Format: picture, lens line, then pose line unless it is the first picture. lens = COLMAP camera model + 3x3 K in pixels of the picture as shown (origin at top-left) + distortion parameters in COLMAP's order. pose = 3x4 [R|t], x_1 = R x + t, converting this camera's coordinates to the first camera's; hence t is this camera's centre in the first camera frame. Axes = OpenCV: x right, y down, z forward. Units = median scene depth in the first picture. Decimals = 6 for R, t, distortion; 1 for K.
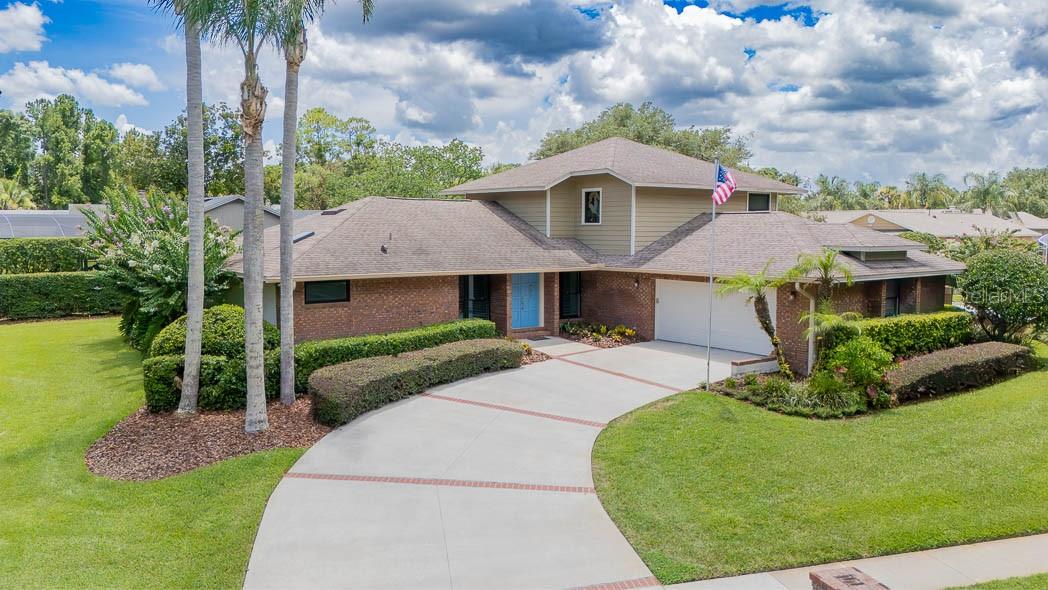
lens RADIAL K [[783.9, 0, 524.0], [0, 783.9, 295.0], [0, 0, 1]] dist [0.037576, -0.000954]
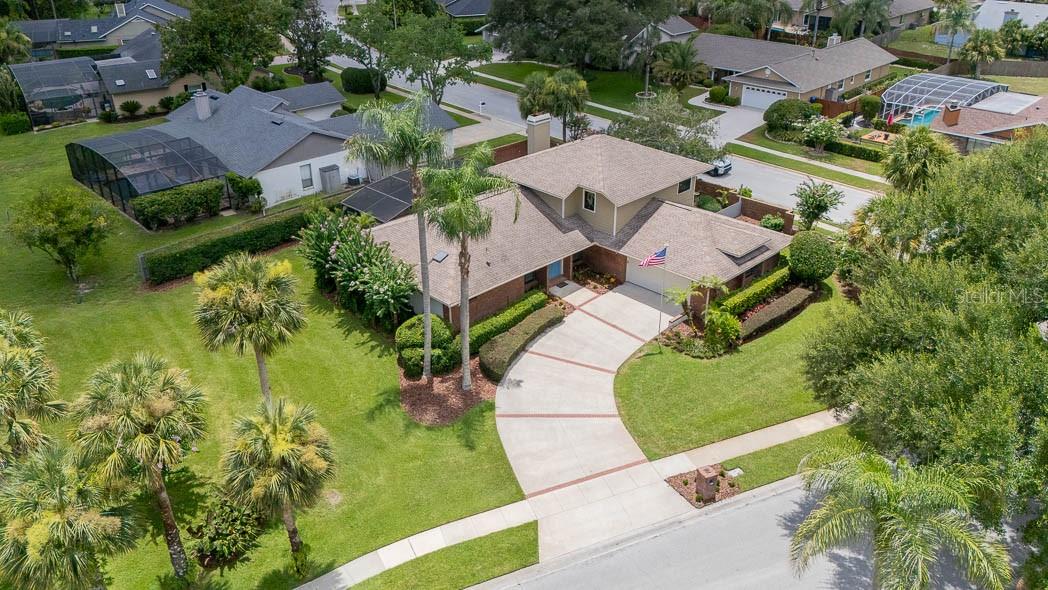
lens RADIAL K [[783.9, 0, 524.0], [0, 783.9, 295.0], [0, 0, 1]] dist [0.037576, -0.000954]
pose [[0.993174, -0.059800, 0.100149, -0.293238], [0.017673, 0.925820, 0.377551, -0.707812], [-0.115298, -0.373204, 0.920557, -0.765918]]
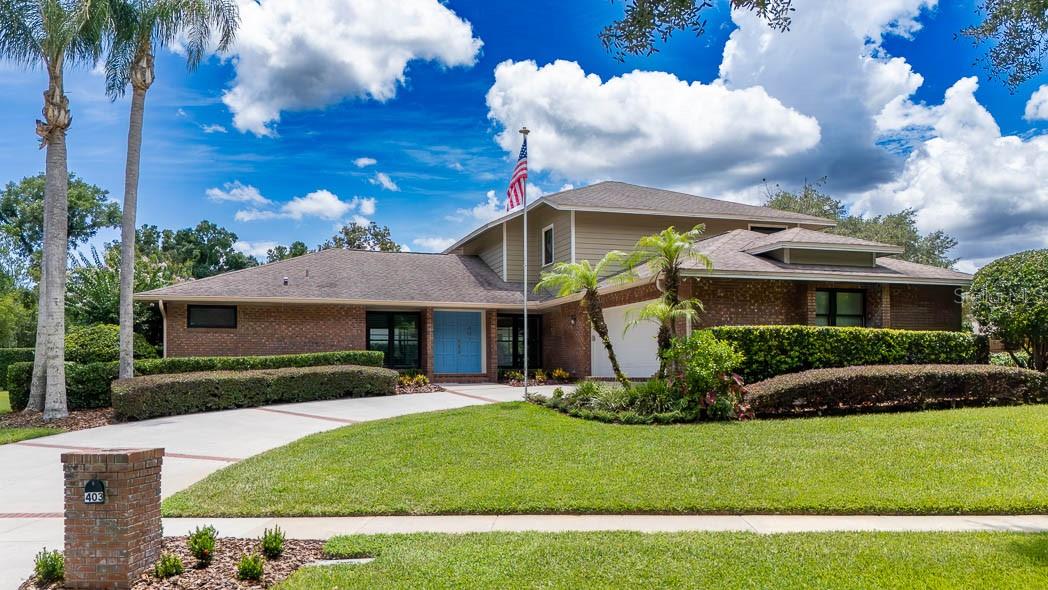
lens RADIAL K [[812.2, 0, 520.5], [0, 812.2, 345.3], [0, 0, 1]] dist [0.047963, 0.000570]
pose [[0.937792, -0.027473, -0.346109, 0.476966], [-0.017768, 0.991761, -0.126864, 0.154847], [0.346742, 0.125122, 0.929577, 0.154772]]
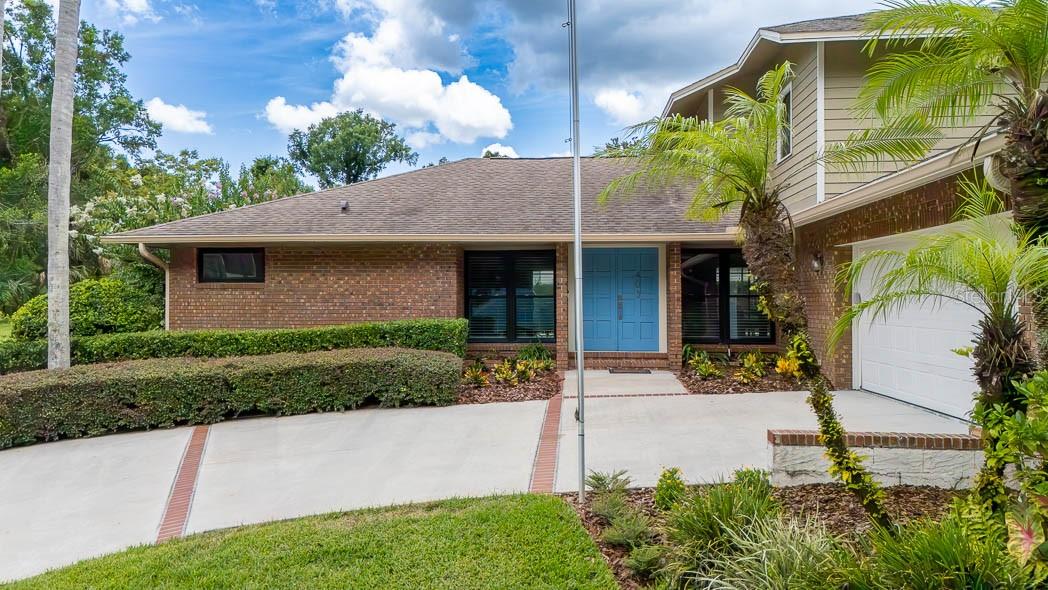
lens RADIAL K [[783.9, 0, 524.0], [0, 783.9, 295.0], [0, 0, 1]] dist [0.037576, -0.000954]
pose [[0.720399, -0.011006, -0.693473, 0.395077], [-0.056686, 0.995595, -0.074688, 0.055754], [0.691239, 0.093115, 0.716601, 0.667109]]
